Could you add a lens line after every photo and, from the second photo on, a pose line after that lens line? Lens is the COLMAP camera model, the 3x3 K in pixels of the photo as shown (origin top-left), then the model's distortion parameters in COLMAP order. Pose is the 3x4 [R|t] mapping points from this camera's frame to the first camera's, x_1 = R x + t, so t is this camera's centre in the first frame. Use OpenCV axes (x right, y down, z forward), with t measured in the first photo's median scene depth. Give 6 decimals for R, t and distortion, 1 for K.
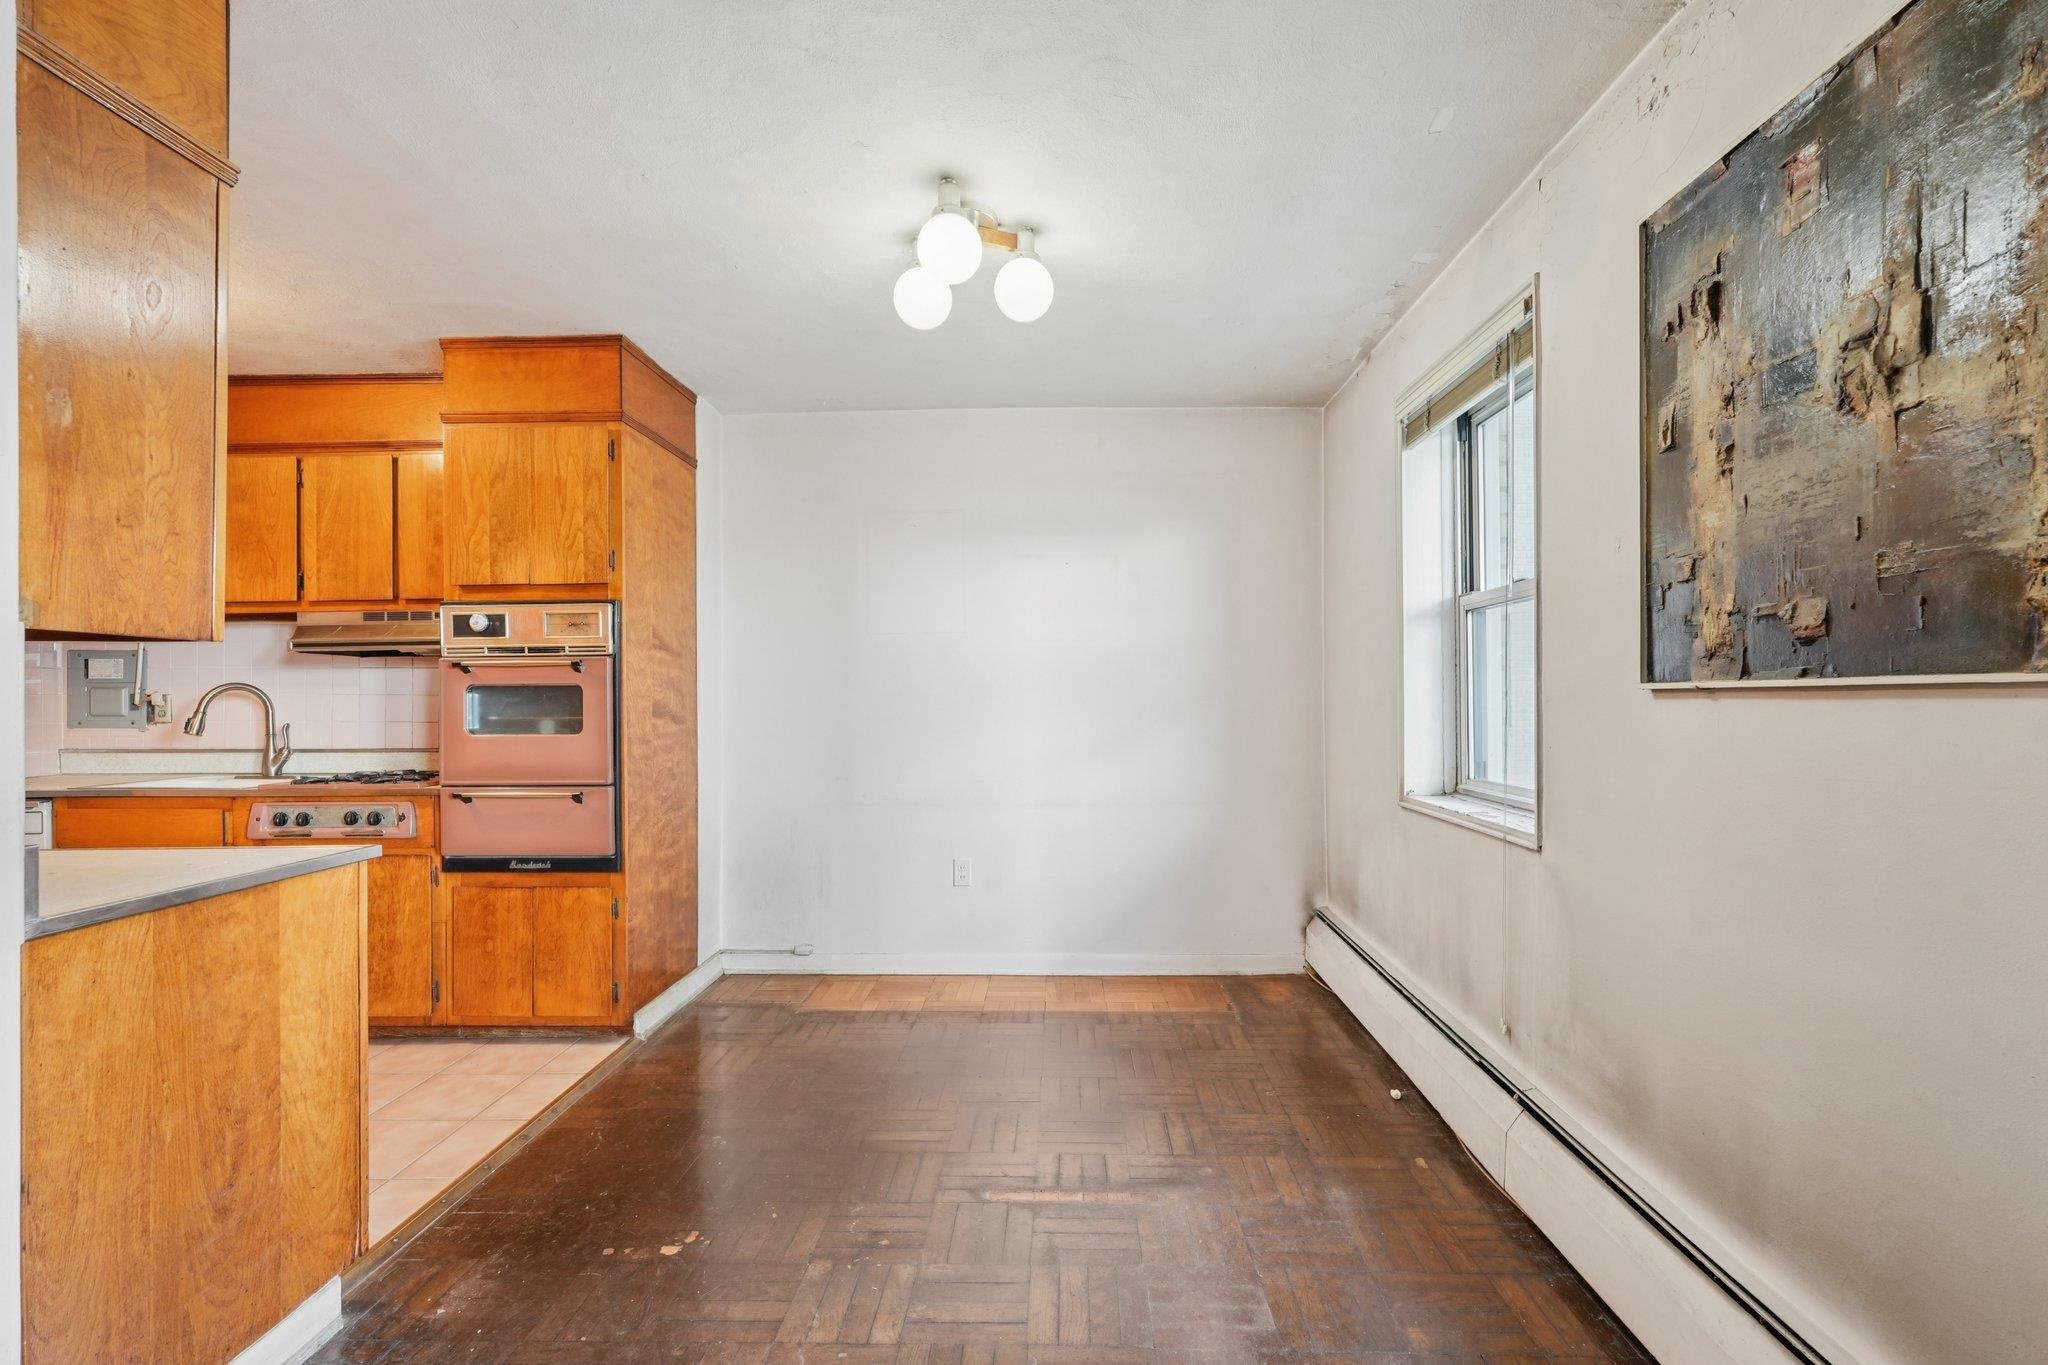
lens RADIAL K [[926.5, 0, 1024.0], [0, 926.5, 682.5], [0, 0, 1]] dist [0.000410, 0.000198]
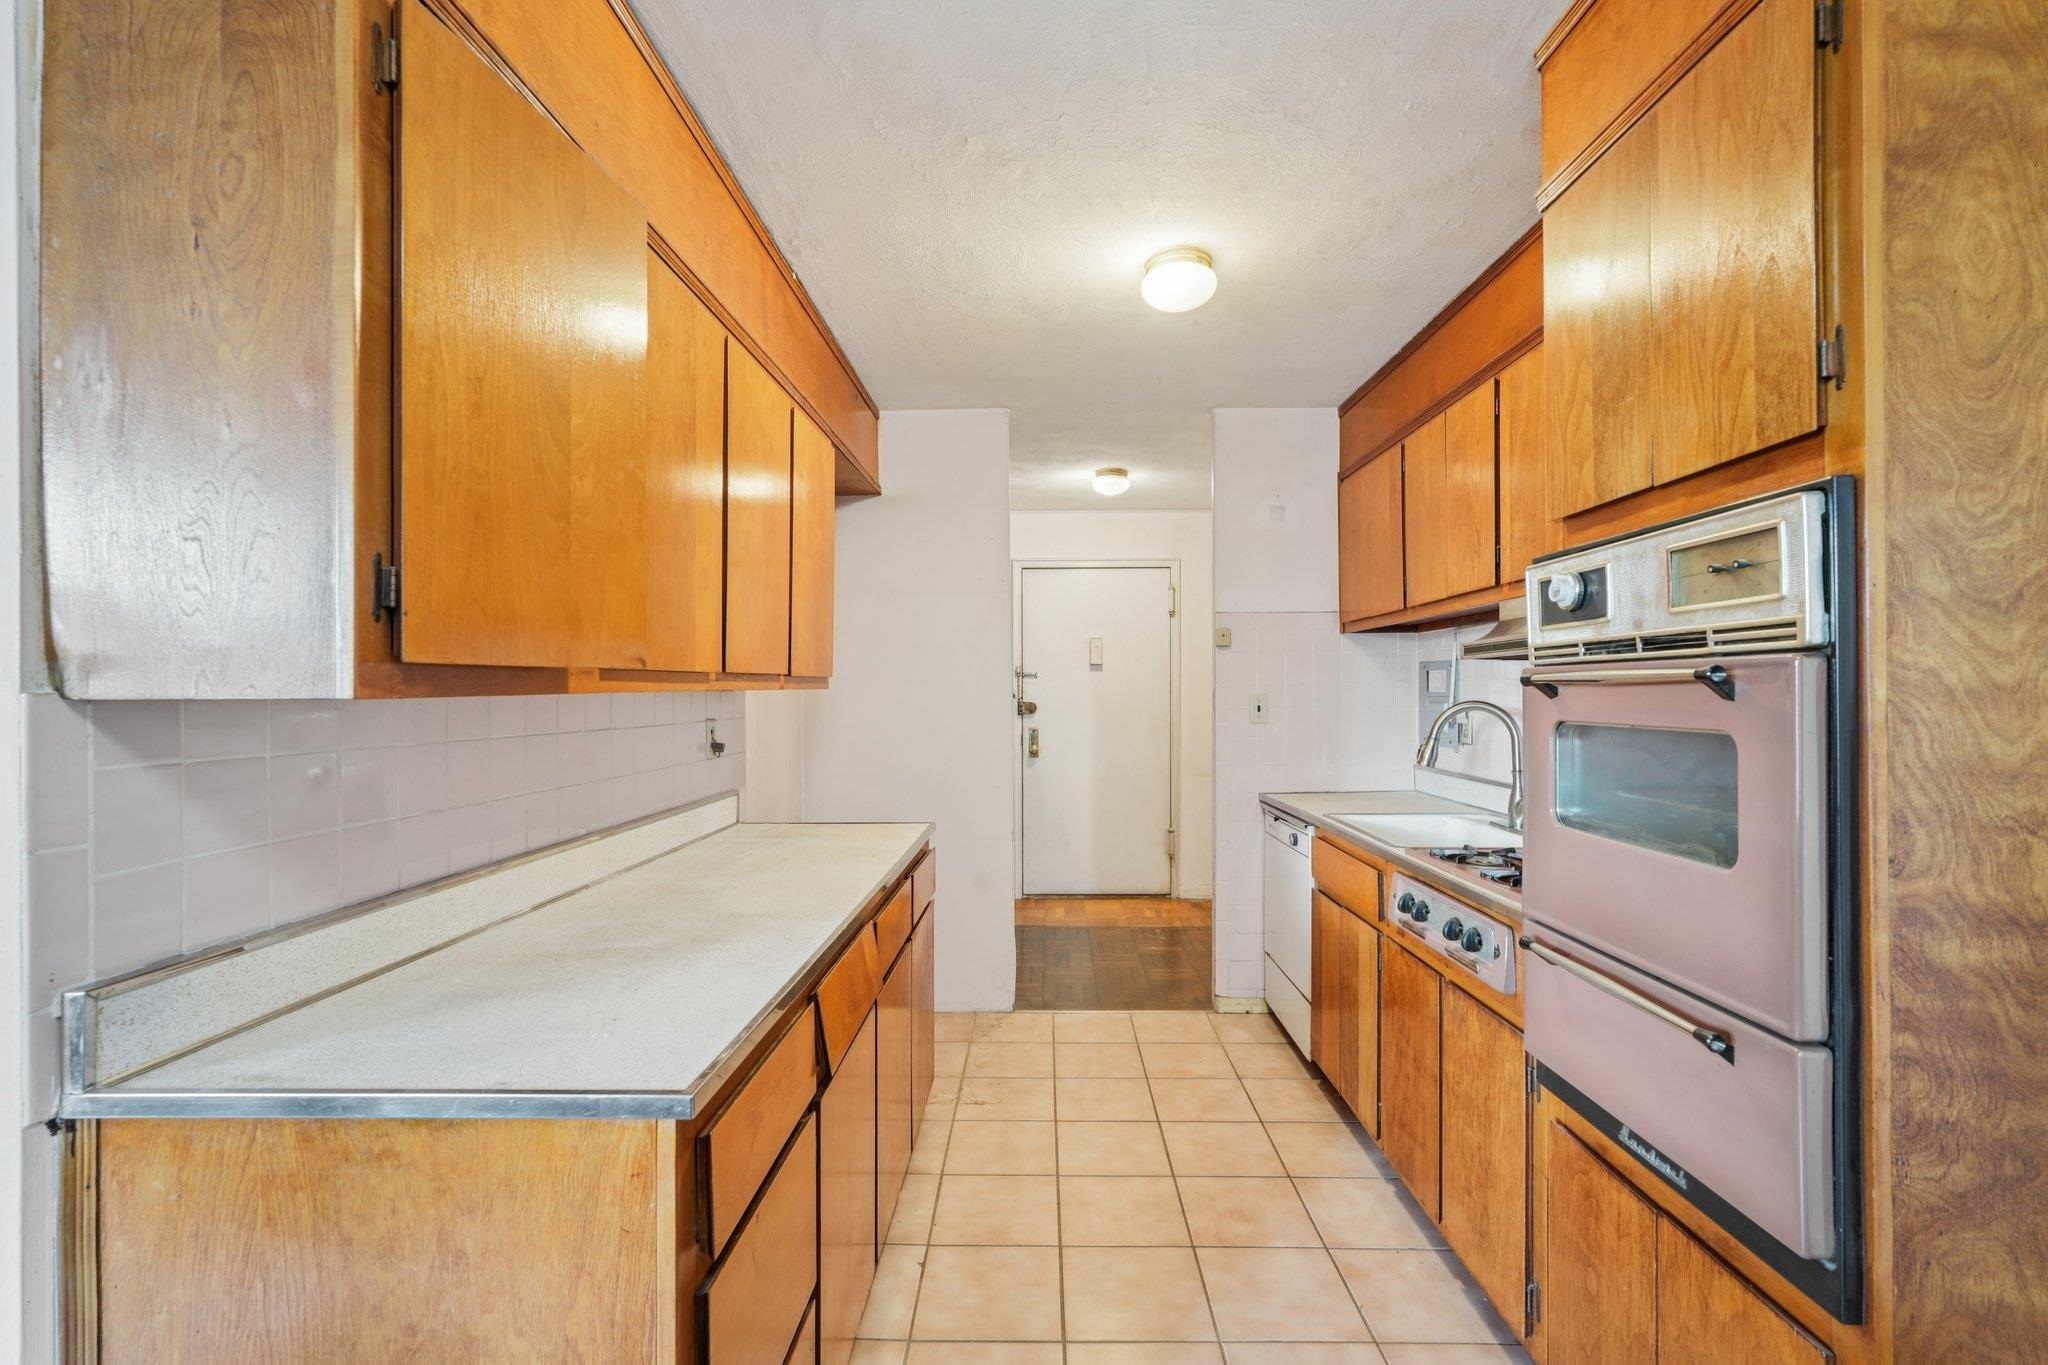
lens RADIAL K [[909.0, 0, 1026.3], [0, 909.0, 687.7], [0, 0, 1]] dist [0.000427, 0.000316]
pose [[0.025183, -0.000102, -0.999683, -0.129856], [0.021015, 0.999779, 0.000427, -0.021310], [0.999462, -0.021019, 0.025180, 0.712369]]
